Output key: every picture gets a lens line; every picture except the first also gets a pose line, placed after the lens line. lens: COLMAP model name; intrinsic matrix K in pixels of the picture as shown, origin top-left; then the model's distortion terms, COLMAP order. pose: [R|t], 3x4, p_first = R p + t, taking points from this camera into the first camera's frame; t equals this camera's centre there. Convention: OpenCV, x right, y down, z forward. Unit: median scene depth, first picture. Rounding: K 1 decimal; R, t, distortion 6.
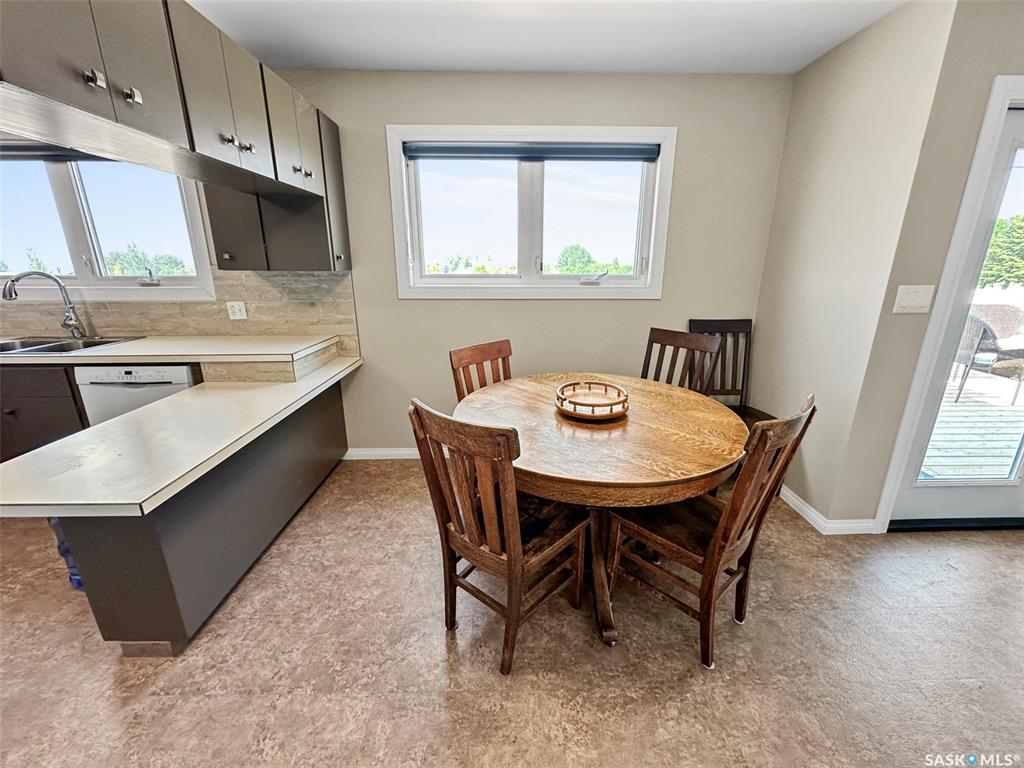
lens RADIAL K [[413.3, 0, 517.8], [0, 413.3, 377.1], [0, 0, 1]] dist [-0.001624, 0.000439]
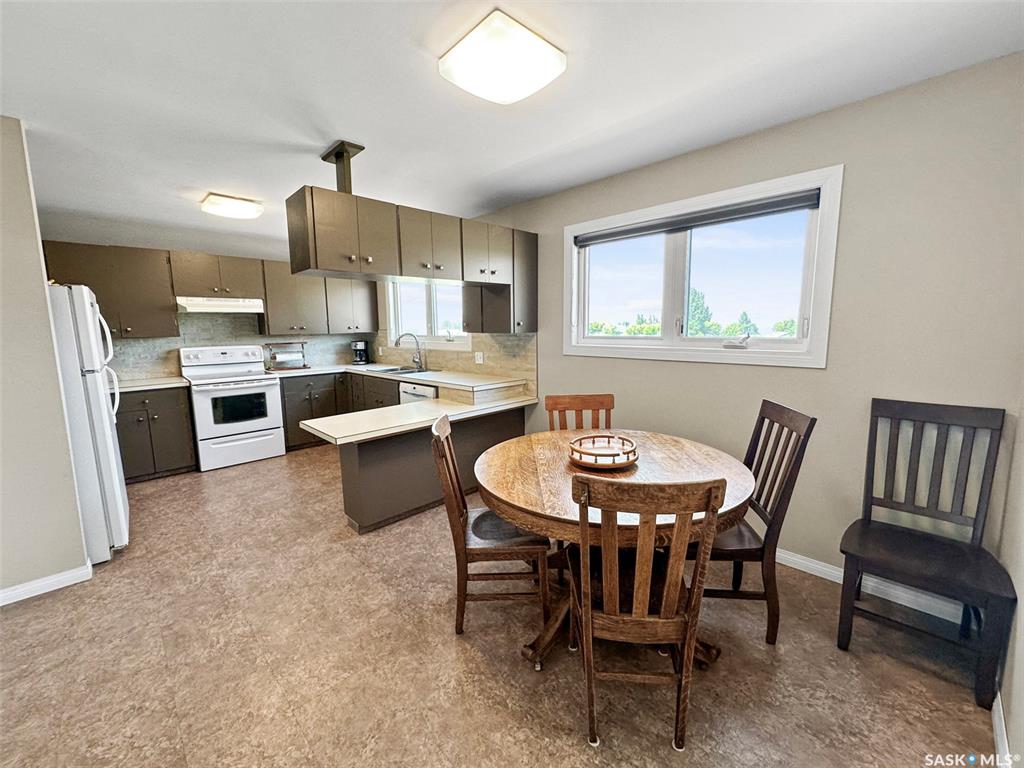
lens RADIAL K [[413.3, 0, 514.7], [0, 413.3, 376.0], [0, 0, 1]] dist [-0.001624, 0.000439]
pose [[0.689615, 0.076801, -0.720092, 0.587261], [-0.178261, 0.981767, -0.066006, -0.018995], [0.701893, 0.173883, 0.690732, 0.045710]]
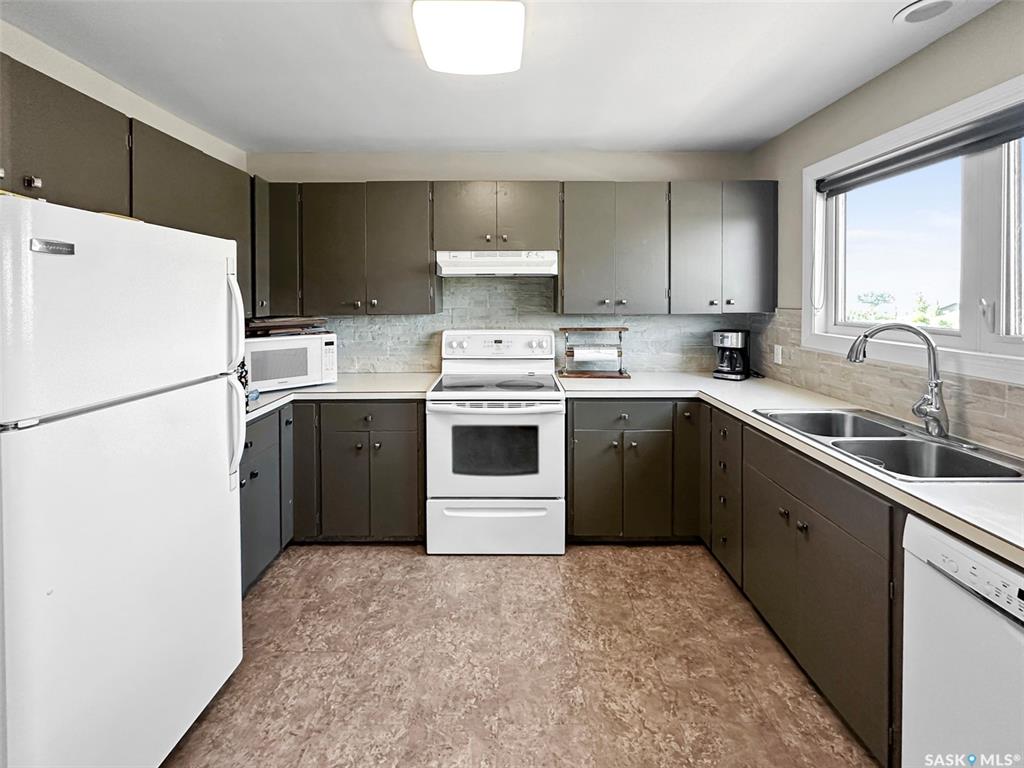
lens RADIAL K [[413.3, 0, 505.8], [0, 413.3, 303.0], [0, 0, 1]] dist [-0.001624, 0.000439]
pose [[-0.056693, 0.016346, -0.998258, -0.486399], [-0.262433, 0.964462, 0.030696, -0.146671], [0.963283, 0.263716, -0.050389, 0.428364]]
